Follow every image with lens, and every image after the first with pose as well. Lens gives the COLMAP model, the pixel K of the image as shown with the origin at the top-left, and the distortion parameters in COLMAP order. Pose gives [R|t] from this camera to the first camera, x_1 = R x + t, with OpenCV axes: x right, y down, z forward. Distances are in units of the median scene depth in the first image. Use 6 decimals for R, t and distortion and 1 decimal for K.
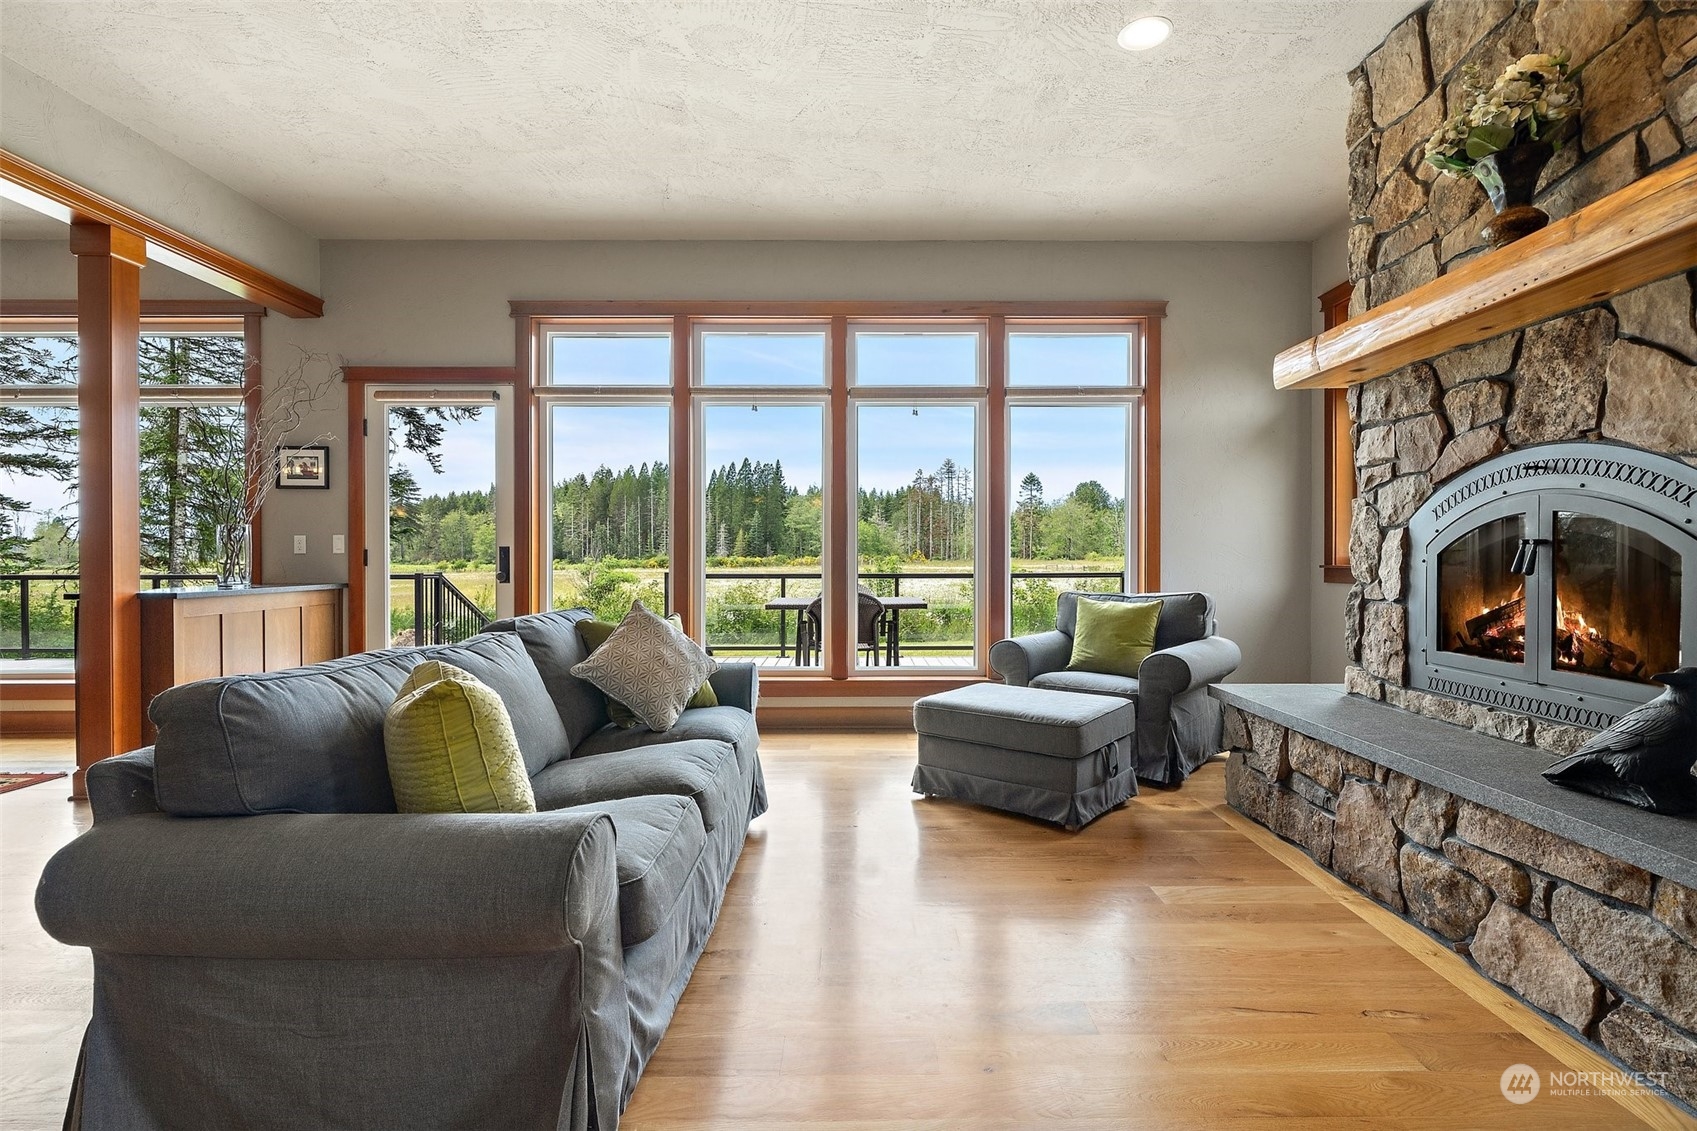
lens RADIAL K [[842.9, 0, 854.0], [0, 842.9, 561.7], [0, 0, 1]] dist [0.006736, 0.001127]
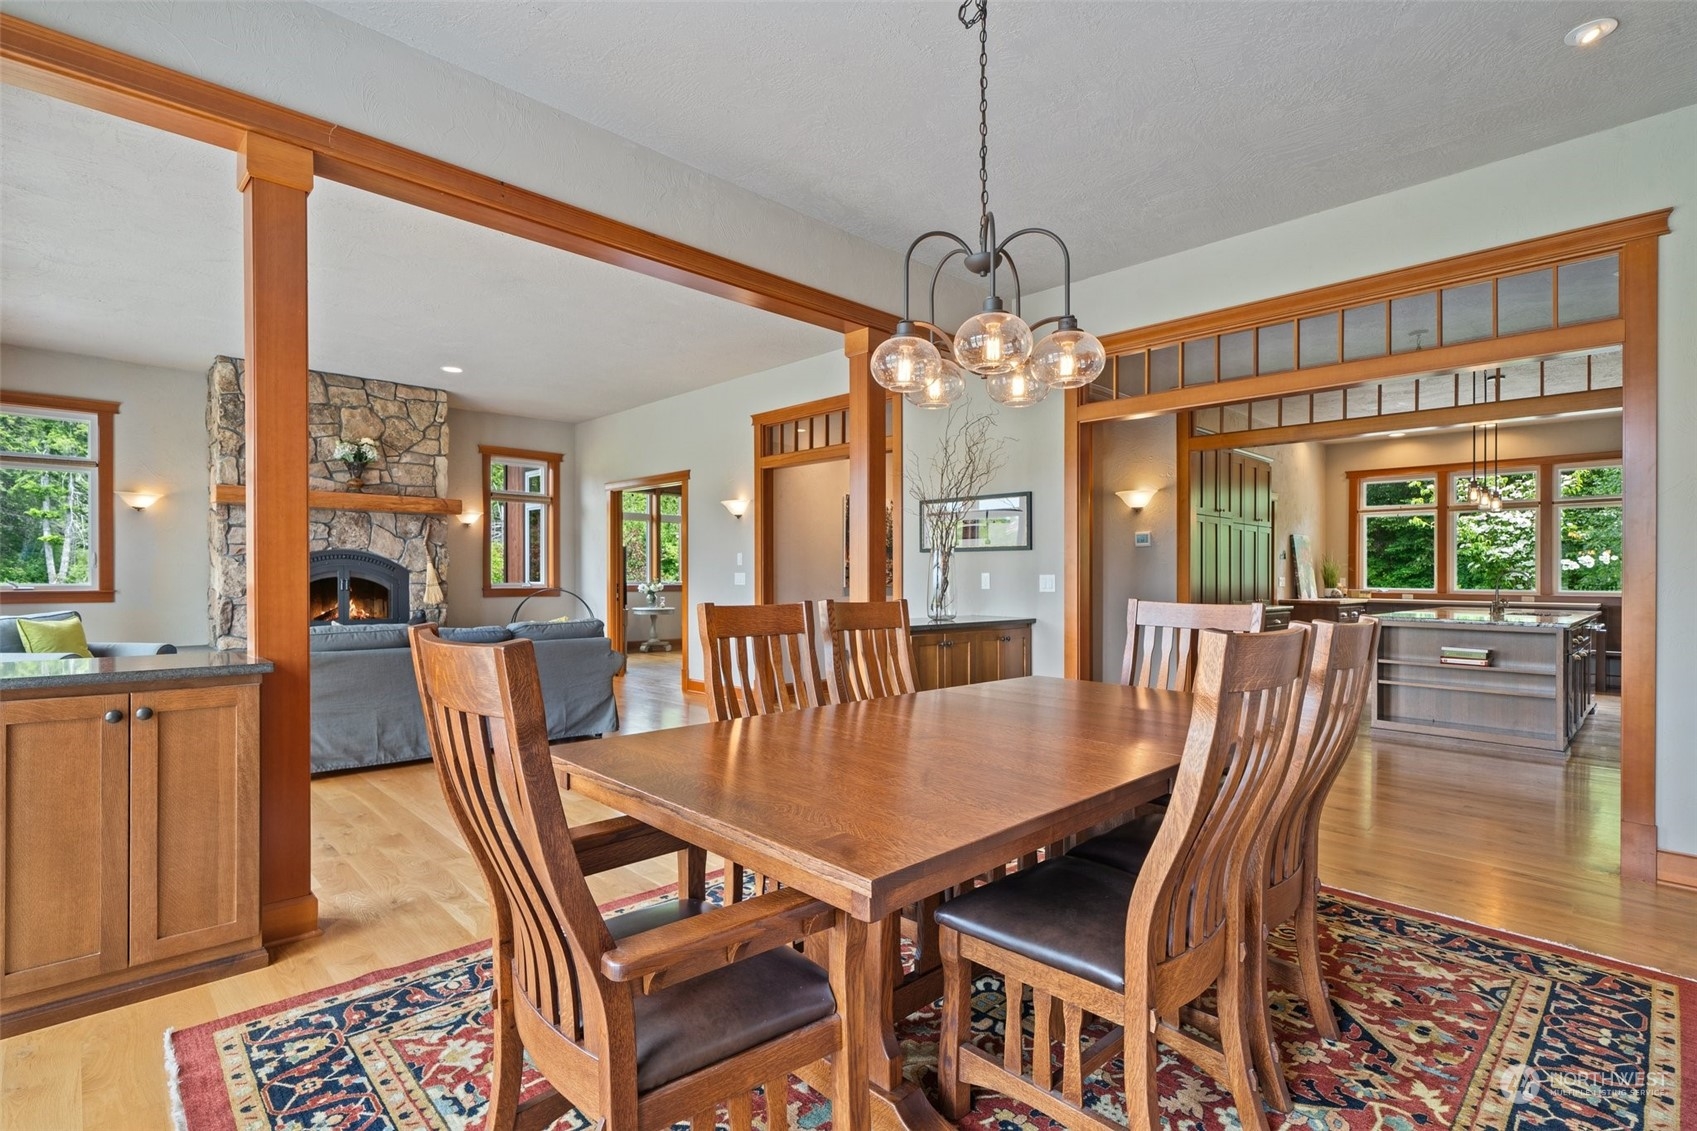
lens RADIAL K [[802.3, 0, 854.8], [0, 802.3, 578.3], [0, 0, 1]] dist [0.000085, 0.000197]
pose [[-0.703658, -0.001652, 0.710537, -2.050888], [0.004947, 0.999962, 0.007224, -0.031730], [-0.710522, 0.008598, -0.703623, 1.346446]]
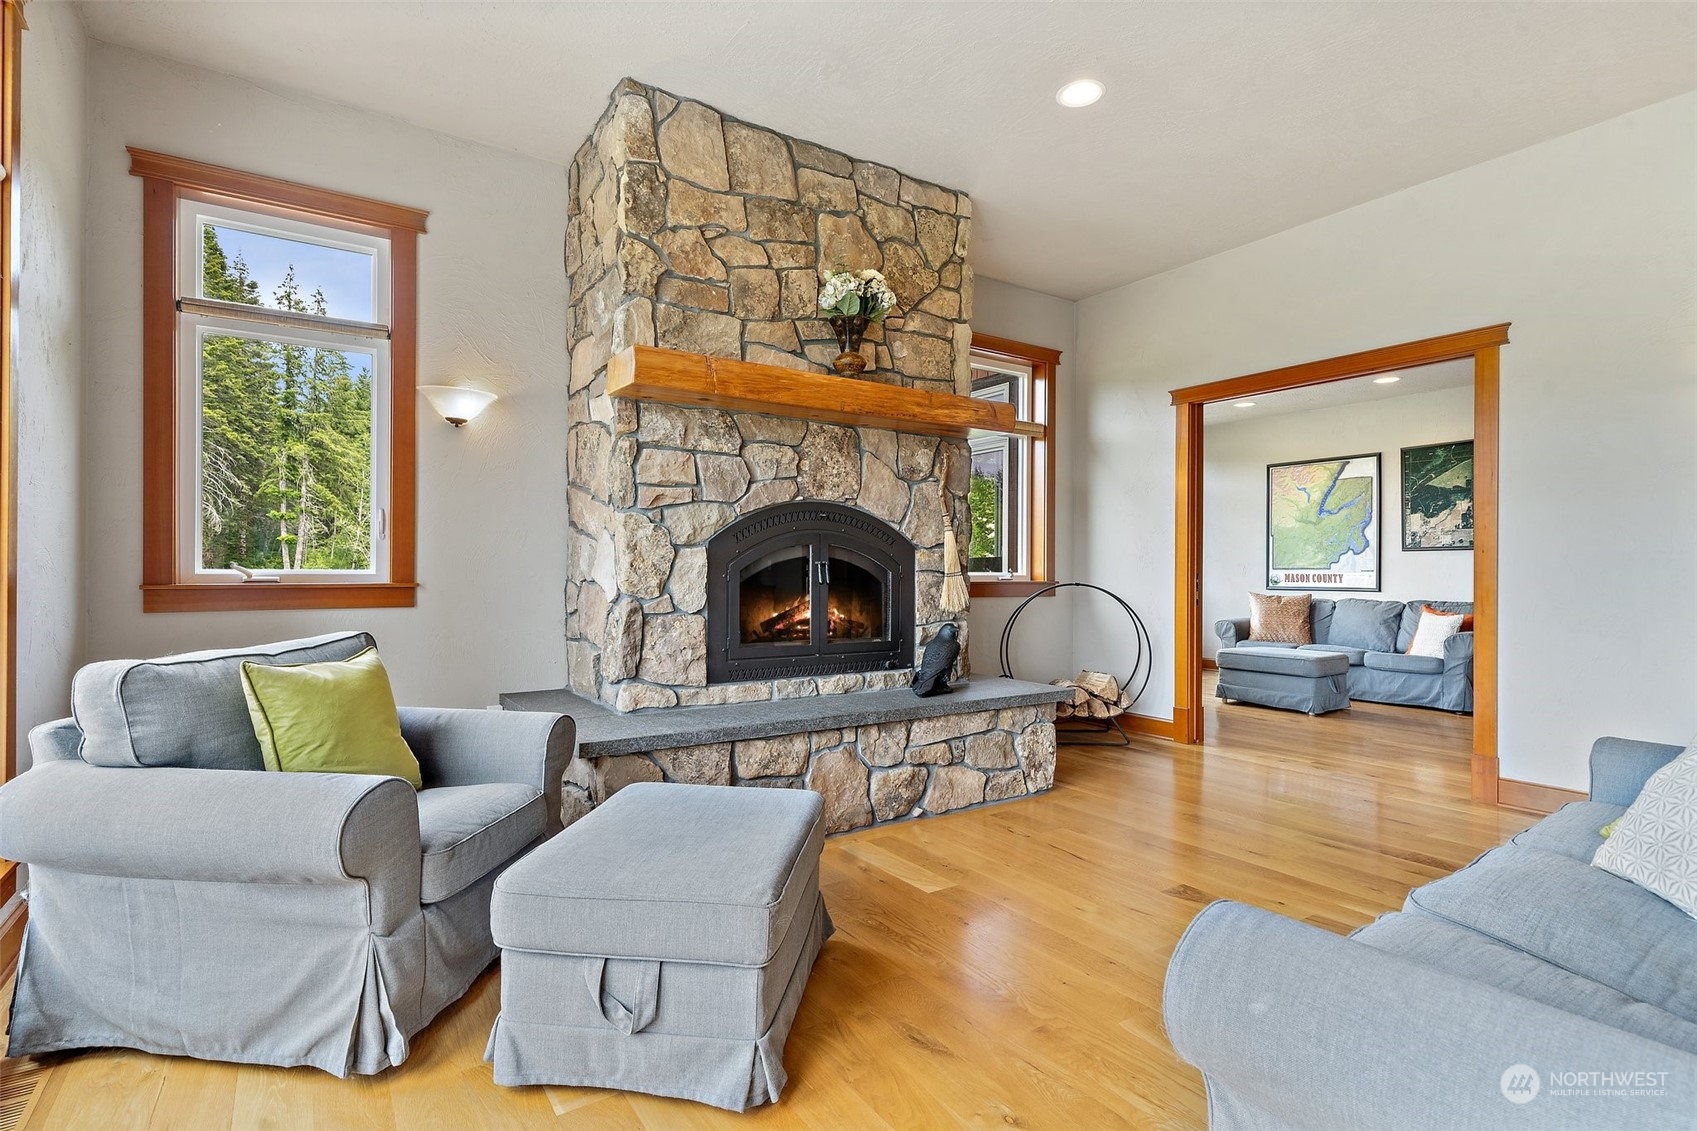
lens RADIAL K [[802.3, 0, 848.0], [0, 802.3, 564.4], [0, 0, 1]] dist [0.000085, 0.000197]
pose [[-0.569200, 0.010143, 0.822136, -0.333131], [0.007575, 0.999946, -0.007093, -0.007345], [-0.822164, 0.002190, -0.569246, 1.380298]]
